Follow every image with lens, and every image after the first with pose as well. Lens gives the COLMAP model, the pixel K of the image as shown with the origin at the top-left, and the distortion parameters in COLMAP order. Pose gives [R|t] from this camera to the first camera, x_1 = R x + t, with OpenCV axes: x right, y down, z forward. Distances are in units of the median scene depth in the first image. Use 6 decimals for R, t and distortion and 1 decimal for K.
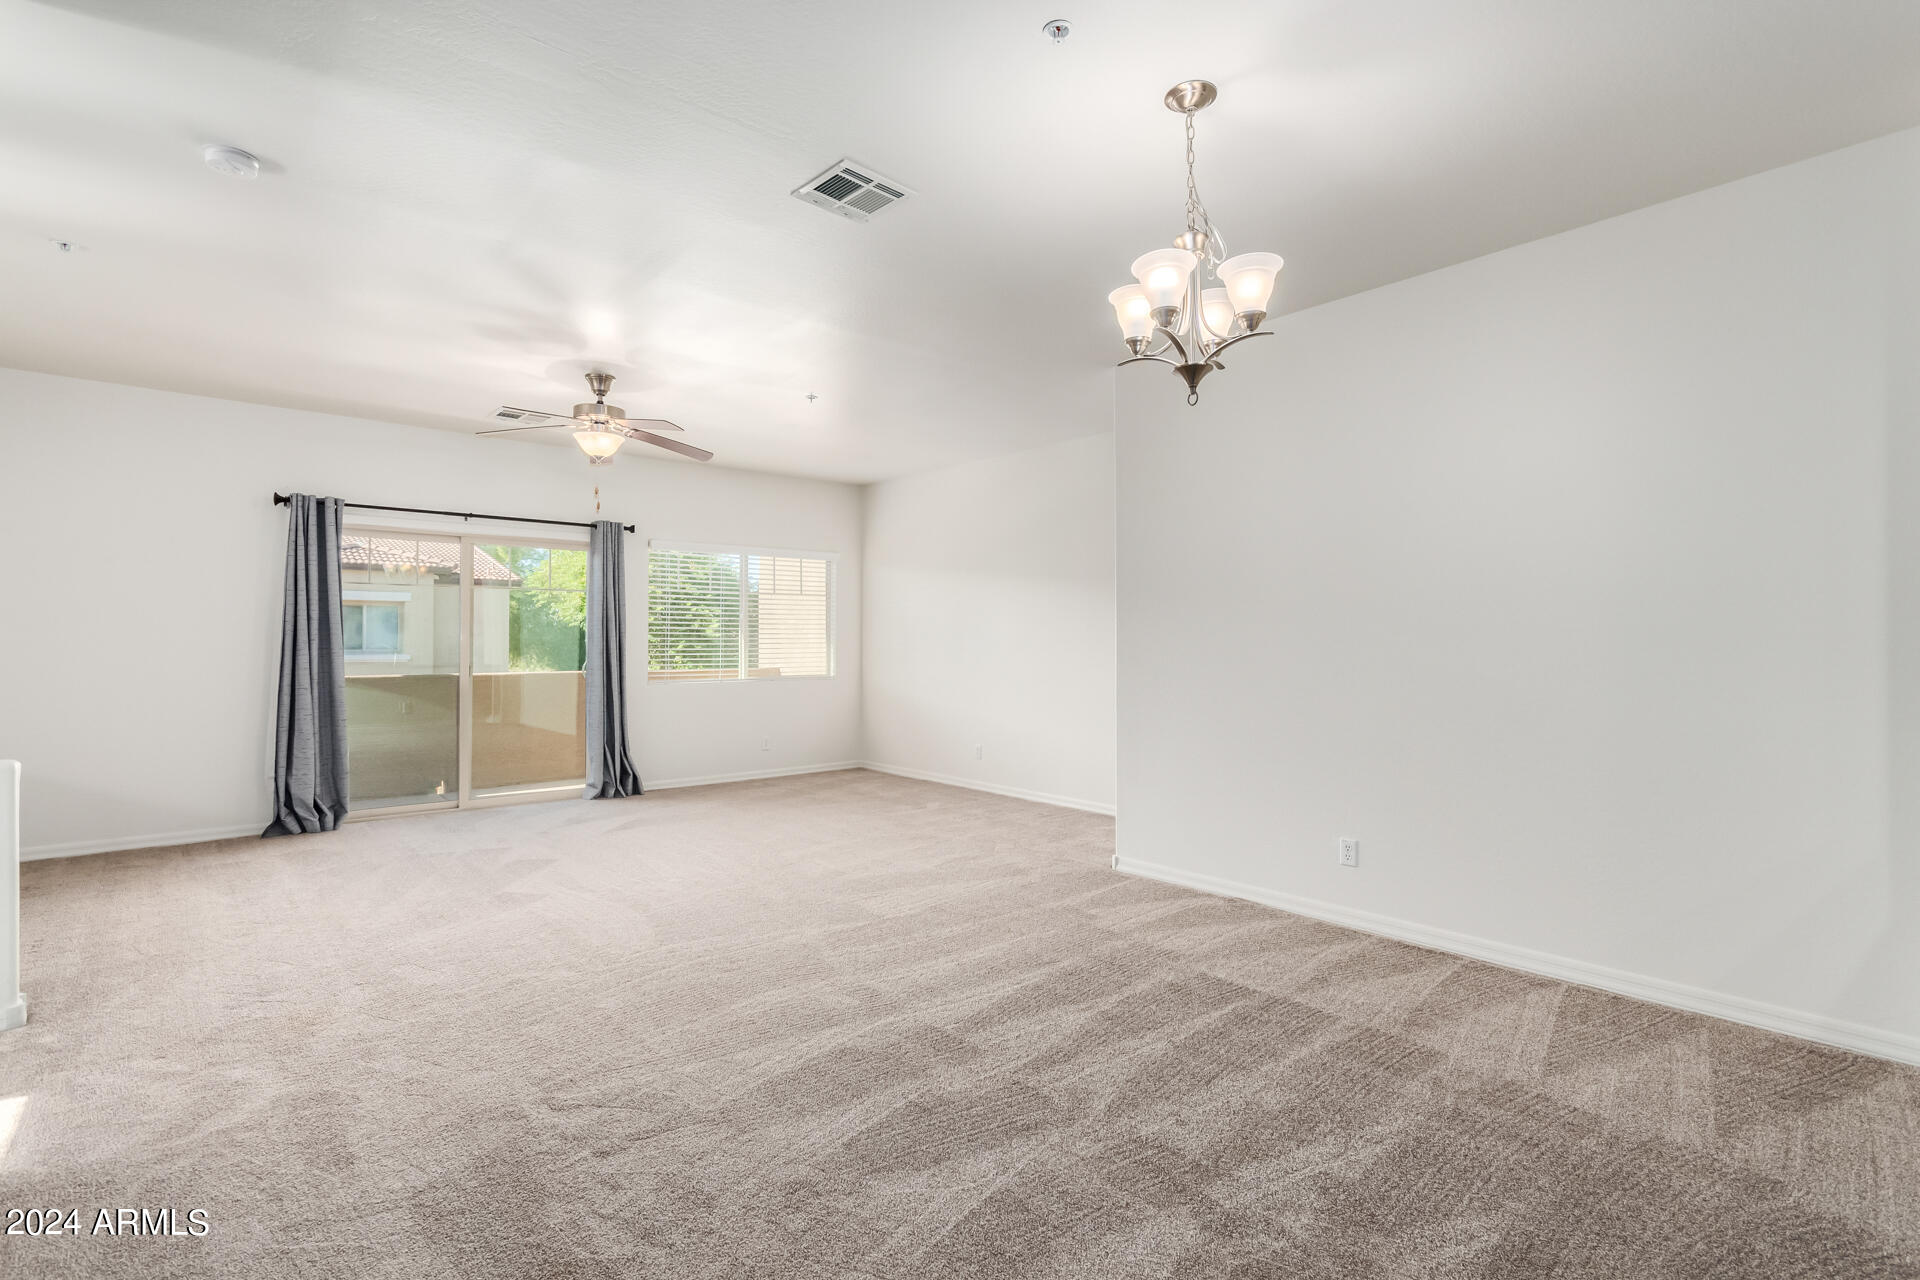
lens RADIAL K [[889.9, 0, 958.5], [0, 889.9, 629.9], [0, 0, 1]] dist [0.002670, 0.002192]
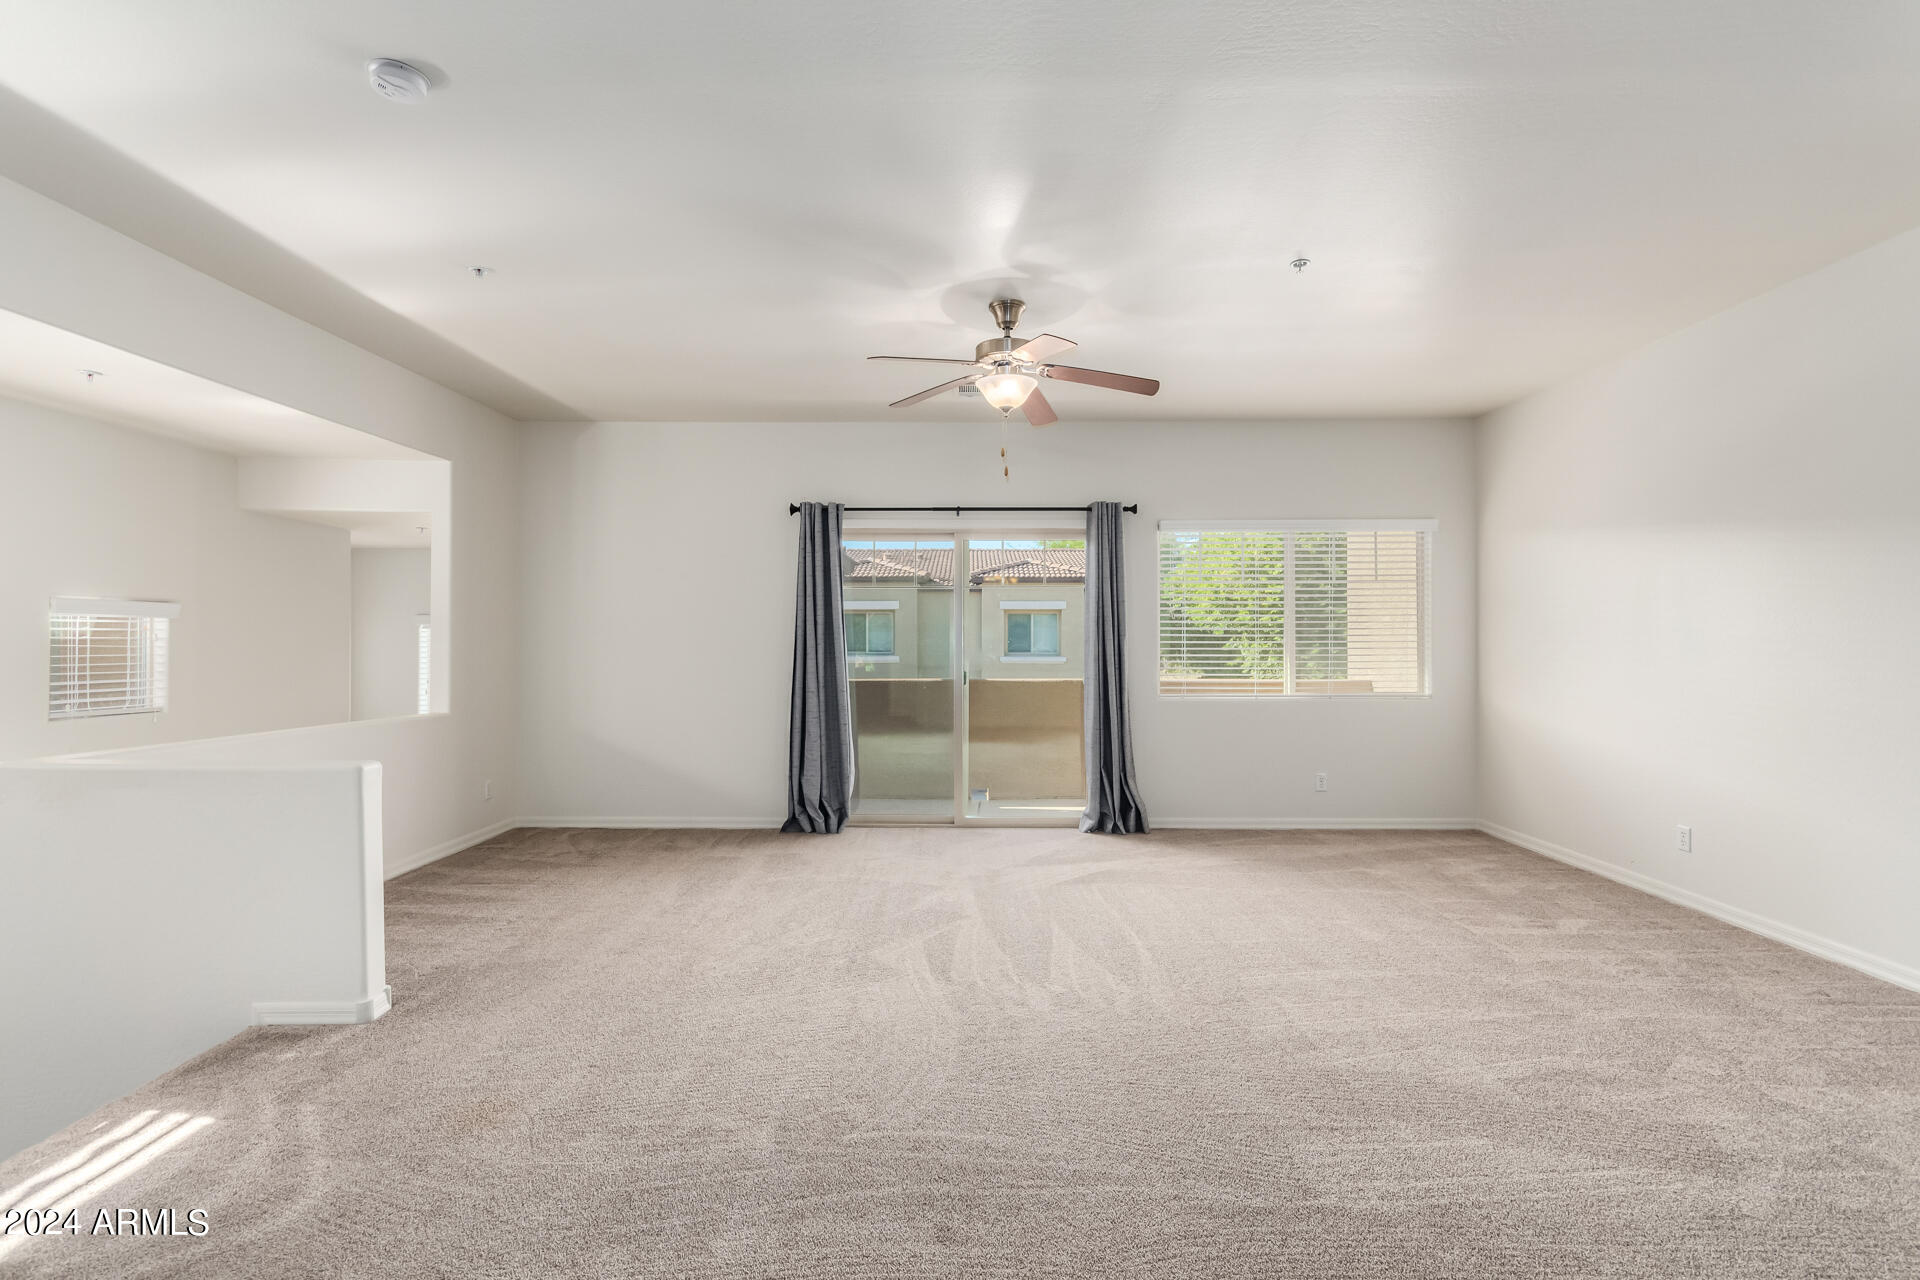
lens RADIAL K [[889.9, 0, 959.3], [0, 889.9, 637.8], [0, 0, 1]] dist [0.002670, 0.002192]
pose [[0.750091, -0.005847, -0.661309, 0.068324], [0.009294, 0.999955, 0.001701, 0.003693], [0.661270, -0.007422, 0.750112, 0.341728]]
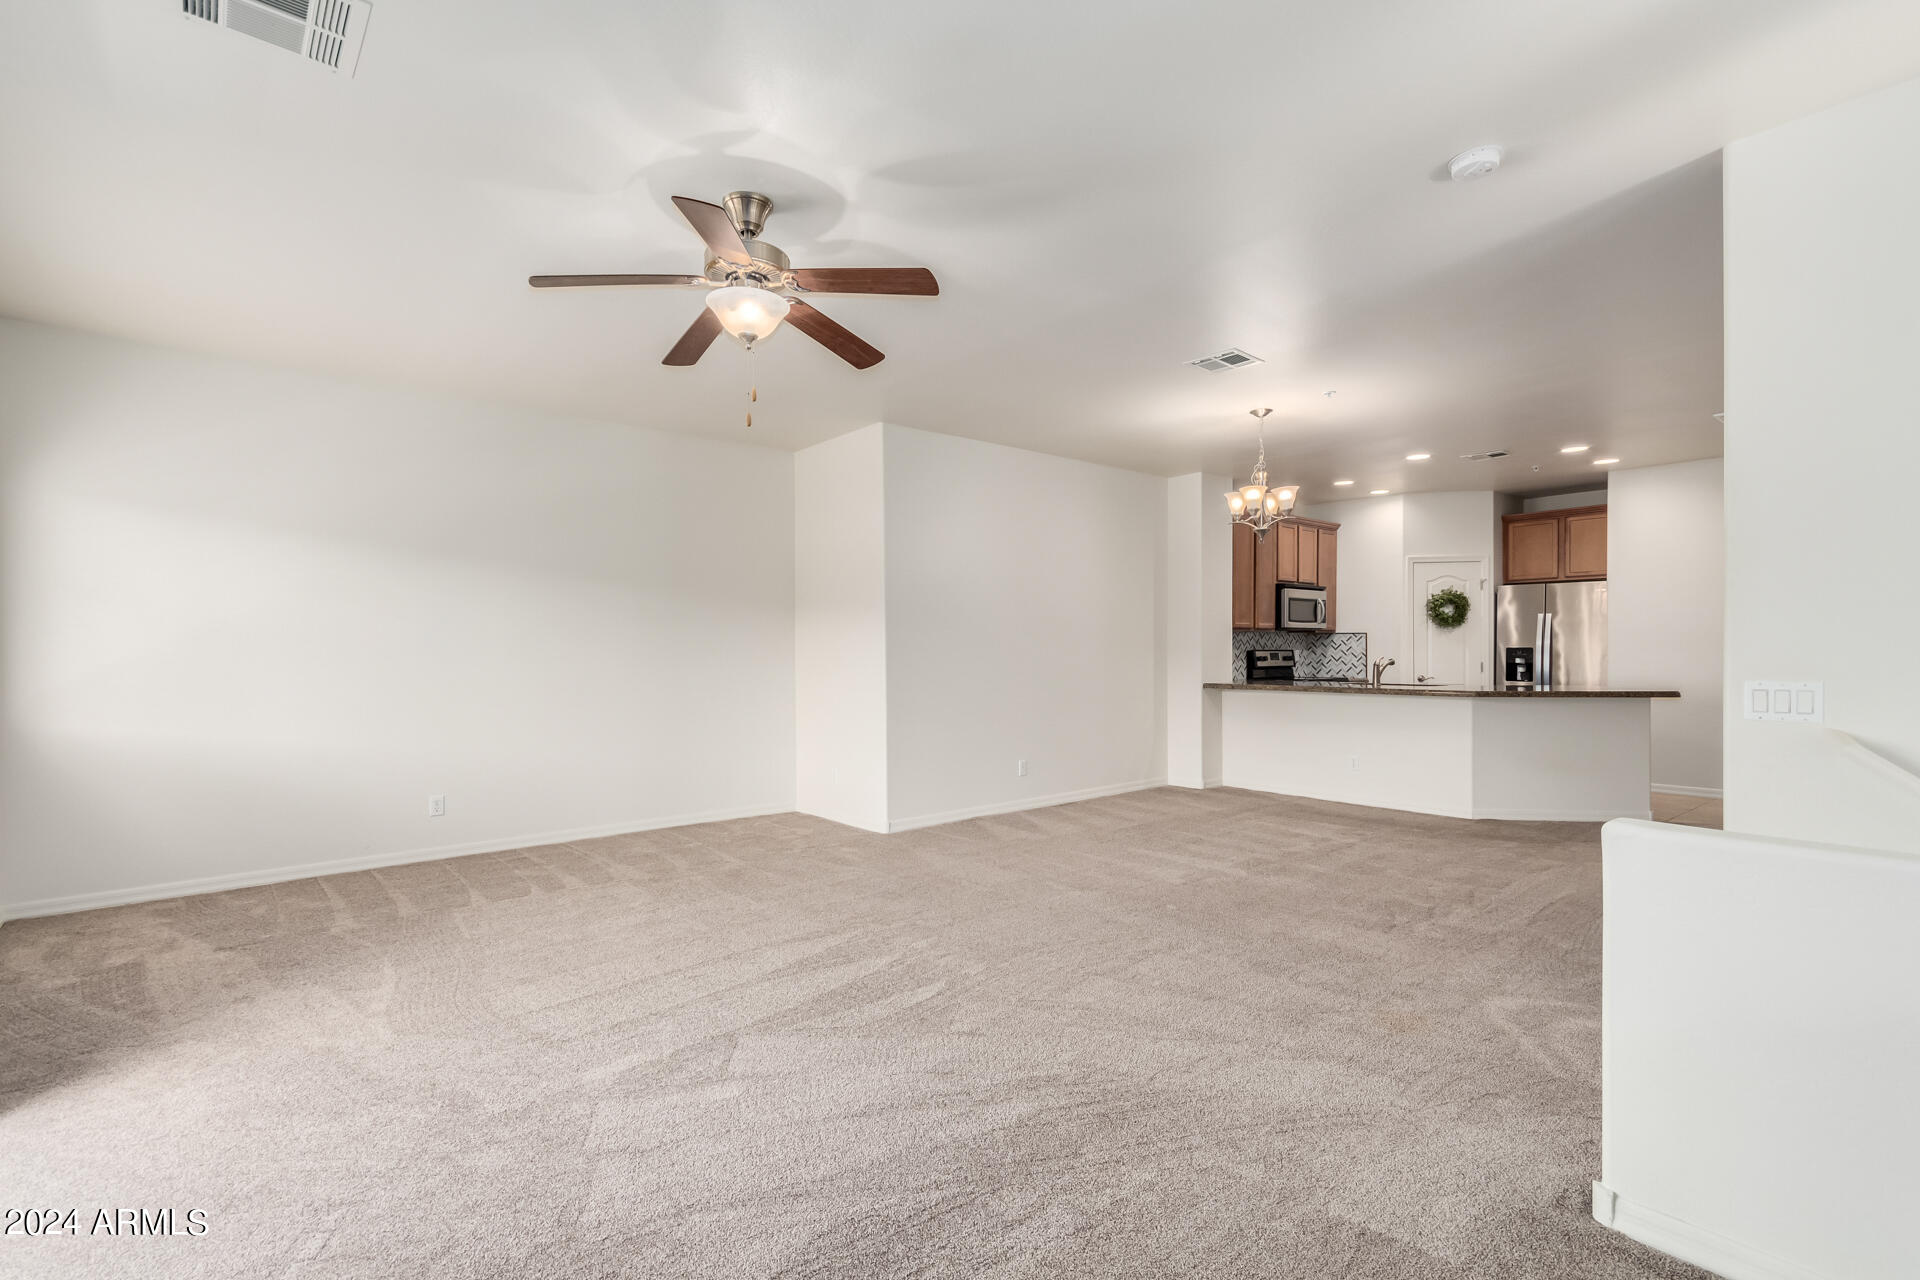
lens RADIAL K [[889.9, 0, 930.6], [0, 889.9, 651.5], [0, 0, 1]] dist [0.002670, 0.002192]
pose [[0.029447, -0.002245, 0.999564, -0.923517], [-0.007727, 0.999967, 0.002474, 0.012518], [-0.999536, -0.007796, 0.029429, 0.789926]]
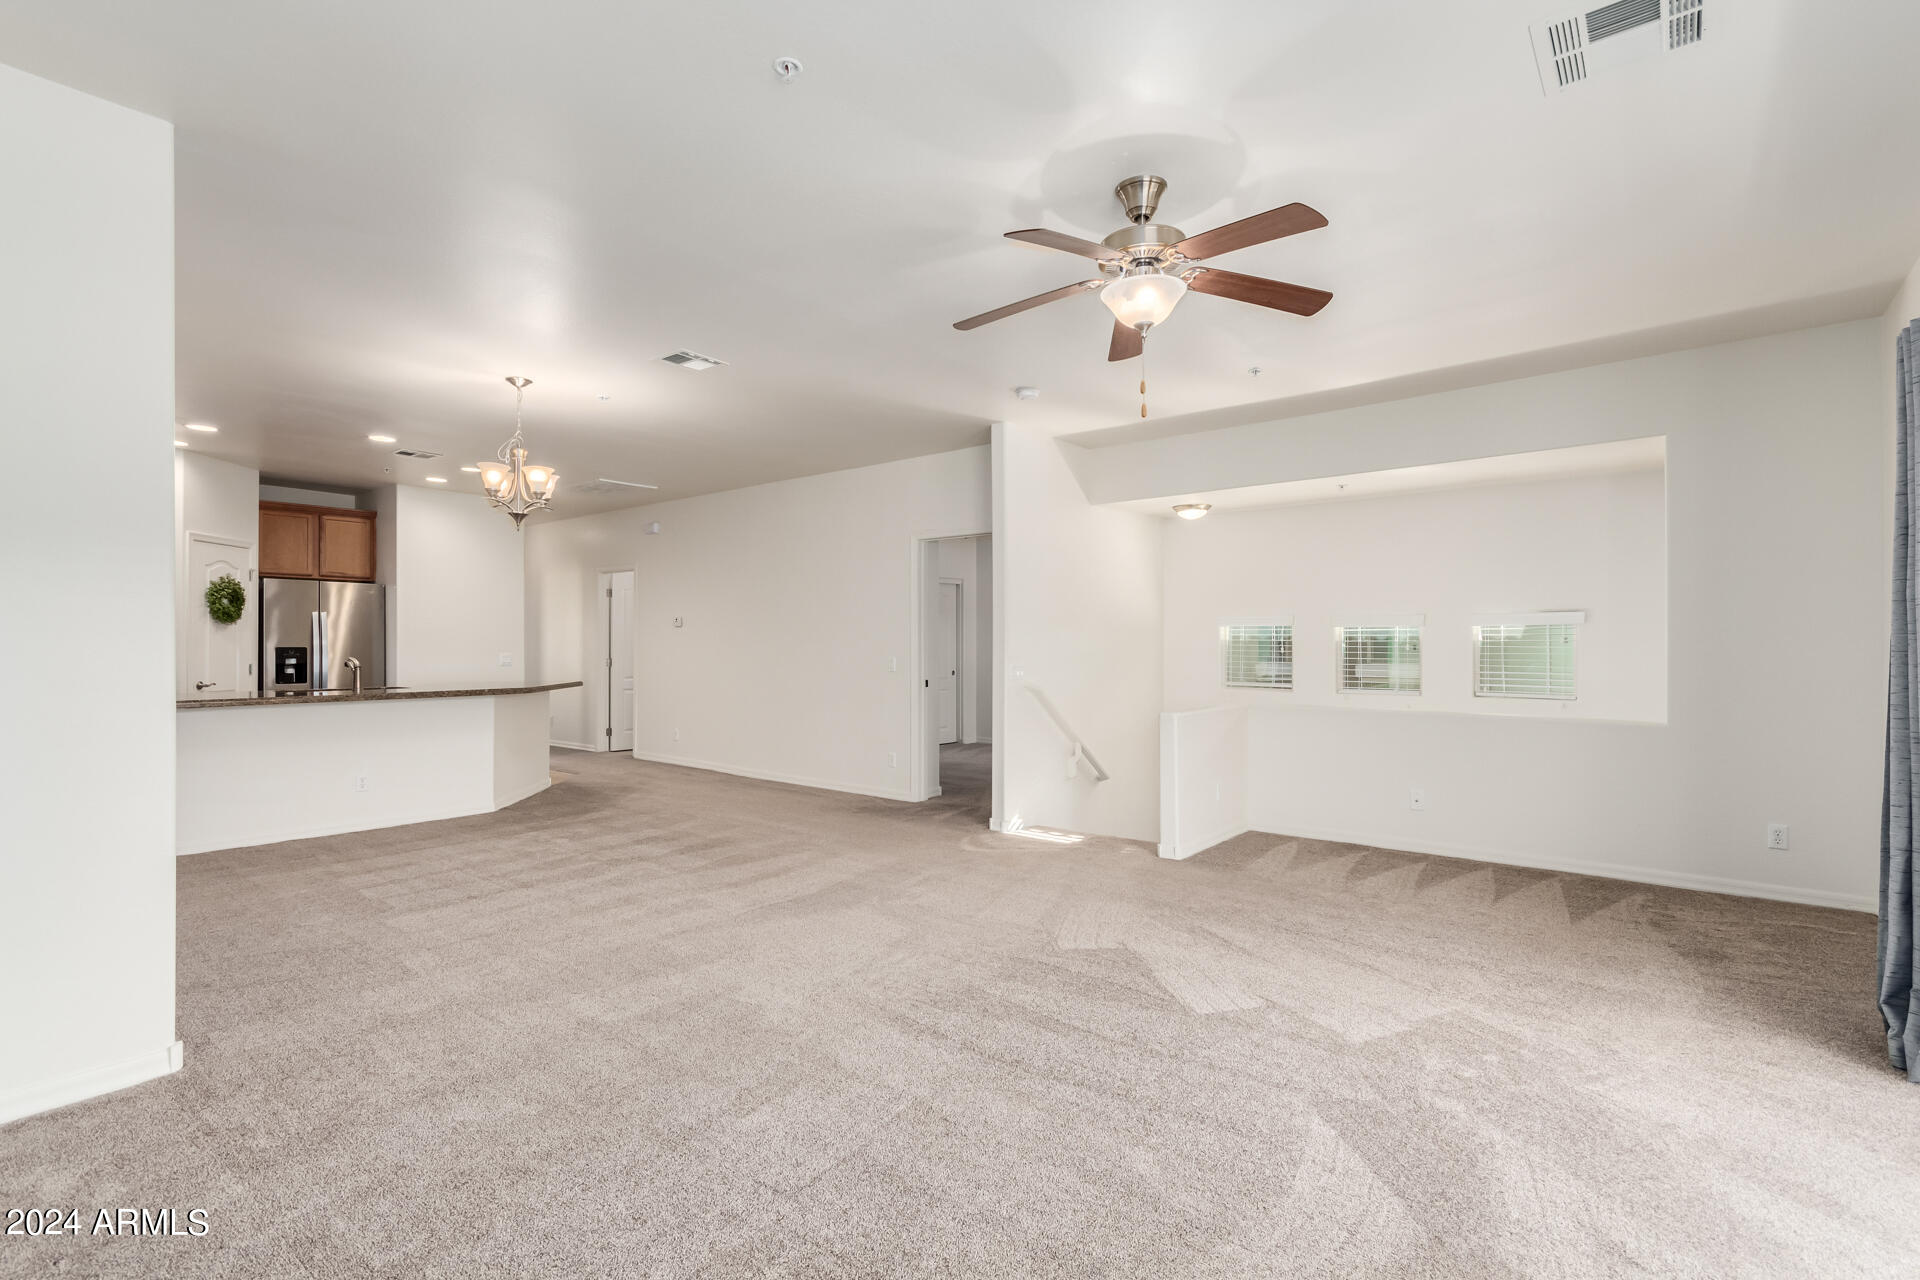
lens RADIAL K [[889.9, 0, 965.0], [0, 889.9, 649.3], [0, 0, 1]] dist [0.002670, 0.002192]
pose [[-0.983185, 0.000822, -0.182608, -0.172447], [0.002501, 0.999957, -0.008964, 0.020276], [0.182593, -0.009270, -0.983145, 1.410434]]
